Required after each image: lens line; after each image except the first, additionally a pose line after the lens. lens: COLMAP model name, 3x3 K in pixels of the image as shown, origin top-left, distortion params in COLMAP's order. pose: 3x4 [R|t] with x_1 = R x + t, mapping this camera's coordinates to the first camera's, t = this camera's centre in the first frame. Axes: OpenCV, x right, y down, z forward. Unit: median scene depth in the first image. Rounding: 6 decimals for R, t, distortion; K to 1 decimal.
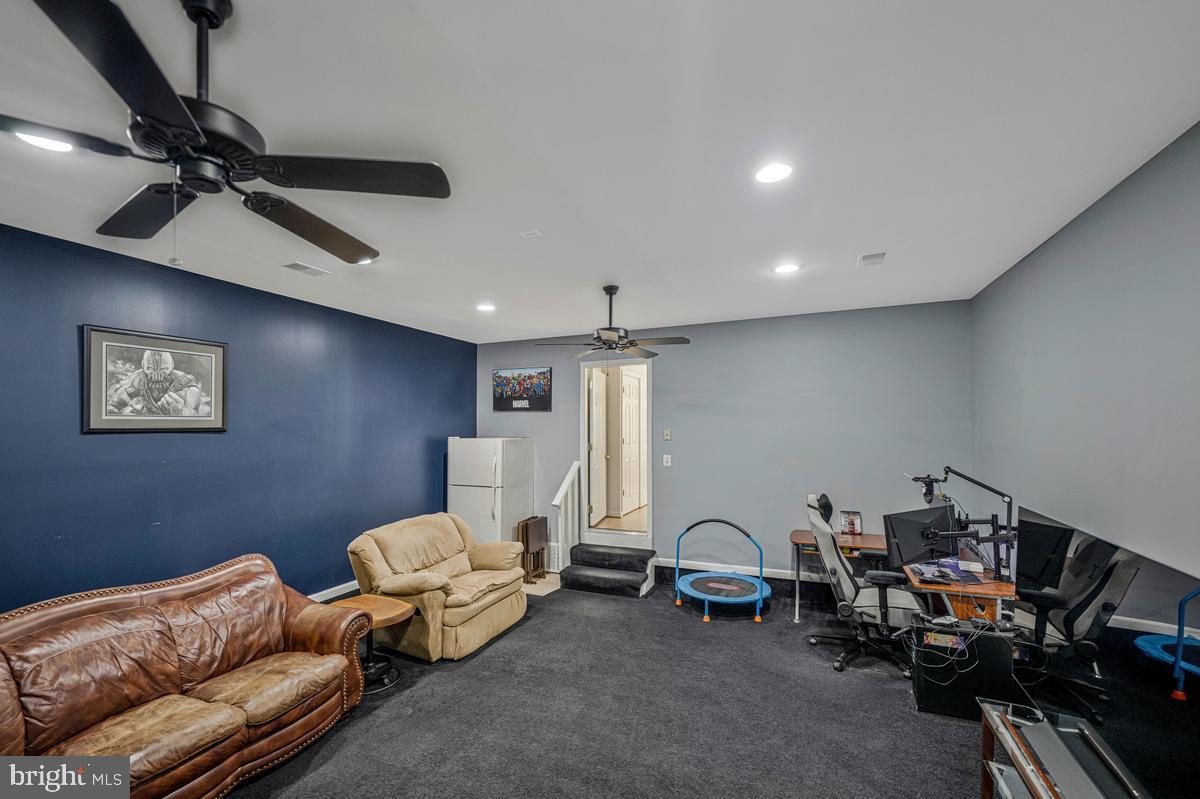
lens RADIAL K [[501.3, 0, 598.2], [0, 501.3, 430.7], [0, 0, 1]] dist [0.000836, 0.000103]
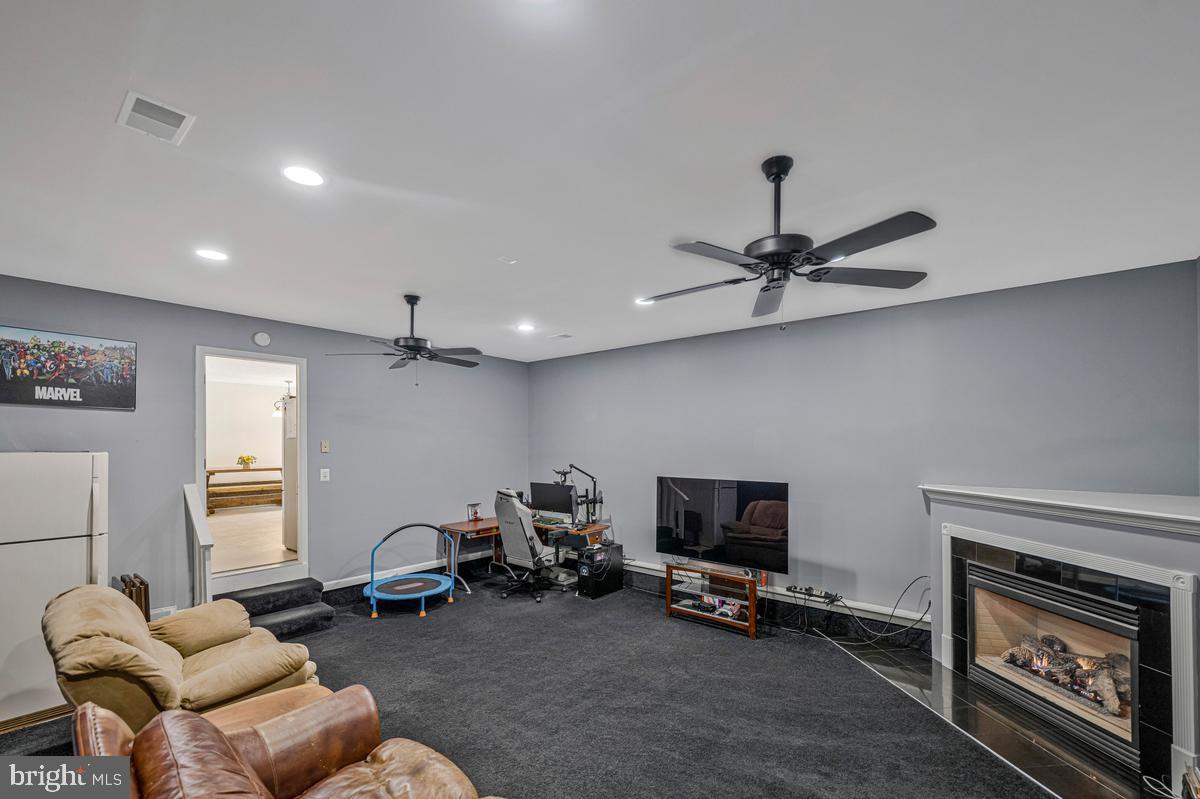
lens RADIAL K [[505.7, 0, 598.0], [0, 505.7, 446.5], [0, 0, 1]] dist [-0.001364, -0.000199]
pose [[0.279265, 0.002122, 0.960212, -0.584876], [-0.002041, 0.999997, -0.001616, 0.007974], [-0.960212, -0.001508, 0.279268, 0.256103]]
